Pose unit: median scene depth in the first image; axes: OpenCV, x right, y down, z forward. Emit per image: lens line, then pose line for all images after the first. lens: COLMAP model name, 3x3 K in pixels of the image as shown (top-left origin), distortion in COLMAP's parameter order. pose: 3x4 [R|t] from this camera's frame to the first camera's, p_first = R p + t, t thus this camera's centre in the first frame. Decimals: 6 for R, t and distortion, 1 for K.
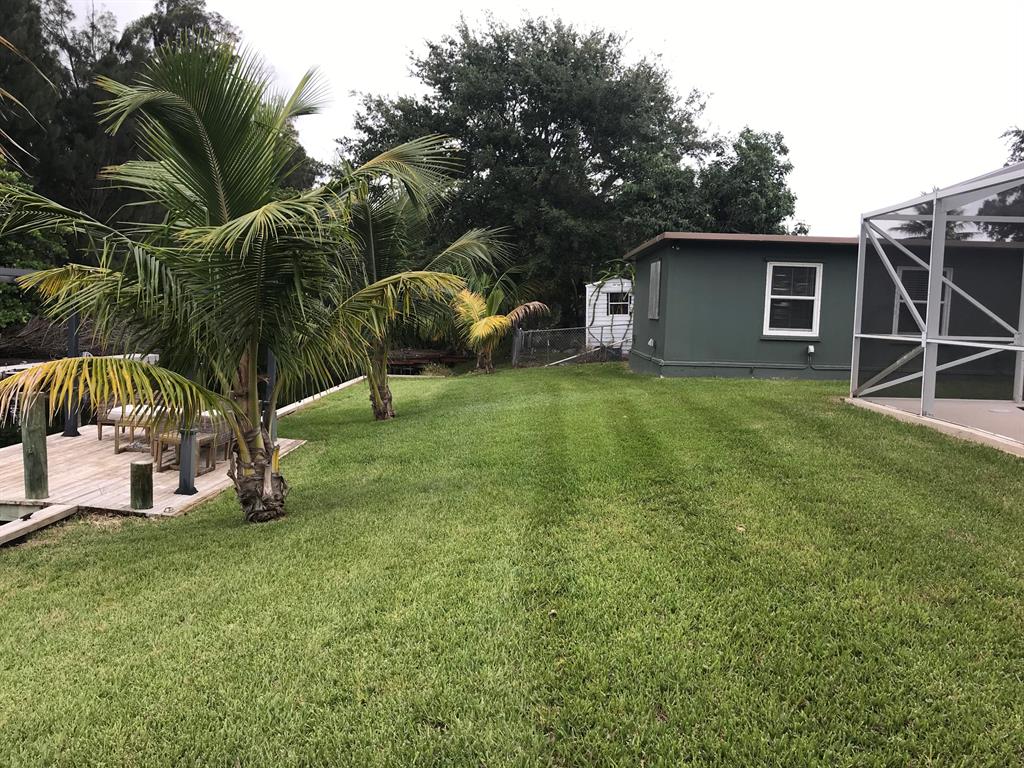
lens RADIAL K [[837.4, 0, 511.9], [0, 837.4, 383.0], [0, 0, 1]] dist [0.034268, -0.028406]
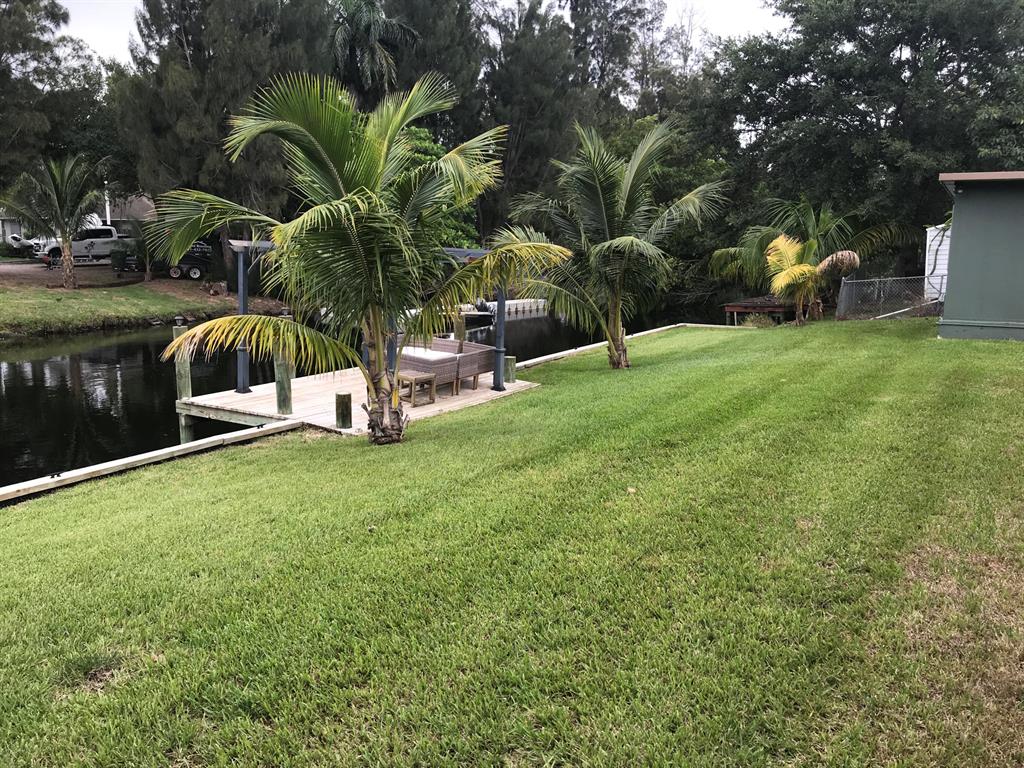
lens RADIAL K [[837.4, 0, 508.0], [0, 837.4, 383.7], [0, 0, 1]] dist [0.034268, -0.028406]
pose [[0.873486, 0.059723, -0.483172, 0.178000], [-0.026107, 0.996765, 0.076010, -0.011644], [0.486148, -0.053779, 0.872220, -0.009515]]
